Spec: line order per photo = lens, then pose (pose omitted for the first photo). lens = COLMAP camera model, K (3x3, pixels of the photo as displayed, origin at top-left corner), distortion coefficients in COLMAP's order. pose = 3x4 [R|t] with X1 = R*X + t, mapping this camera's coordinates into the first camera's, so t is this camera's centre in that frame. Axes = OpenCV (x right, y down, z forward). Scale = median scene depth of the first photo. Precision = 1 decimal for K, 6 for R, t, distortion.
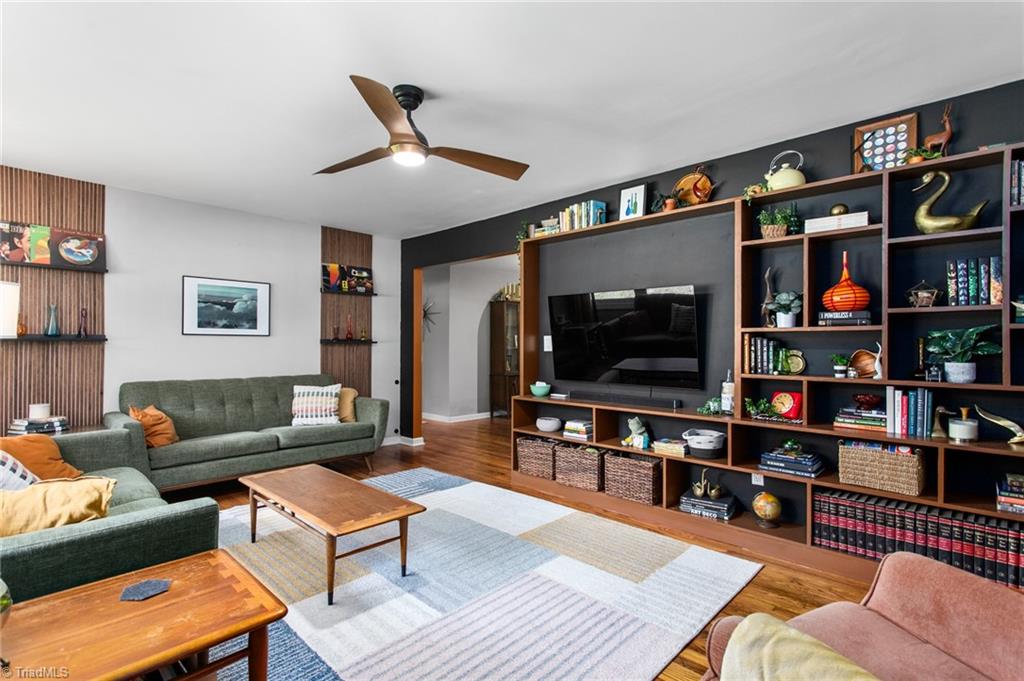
lens RADIAL K [[490.5, 0, 511.5], [0, 490.5, 343.2], [0, 0, 1]] dist [-0.003865, -0.000026]
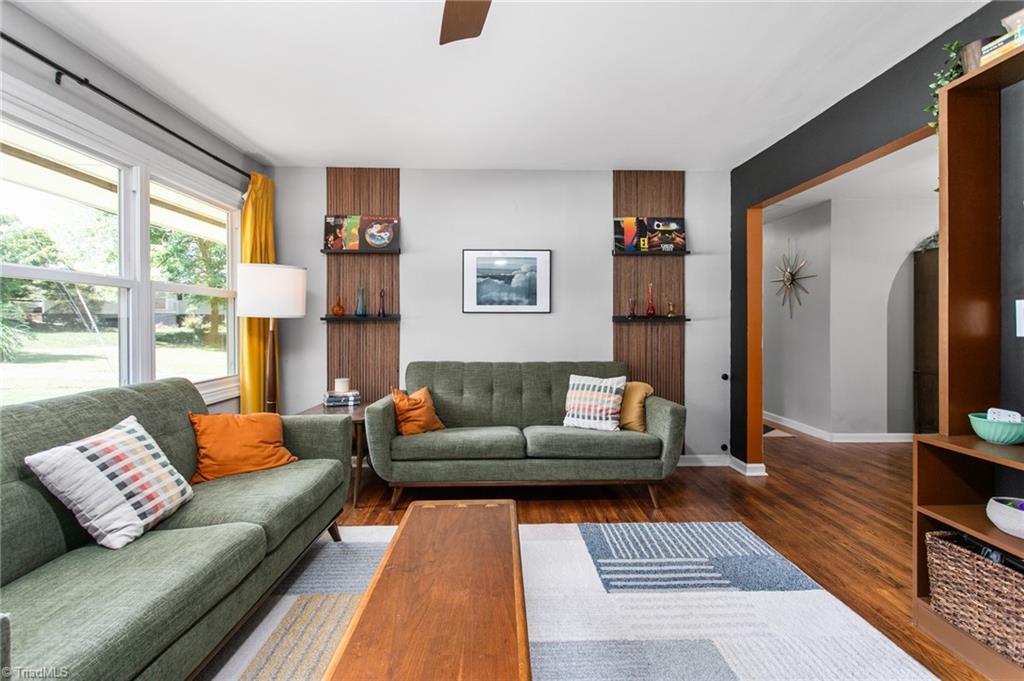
lens RADIAL K [[490.5, 0, 512.3], [0, 490.5, 324.3], [0, 0, 1]] dist [-0.003865, -0.000026]
pose [[0.710659, -0.002418, -0.703532, 0.052586], [0.004892, 0.999987, 0.001505, 0.003296], [0.703520, -0.004511, 0.710662, 0.392618]]
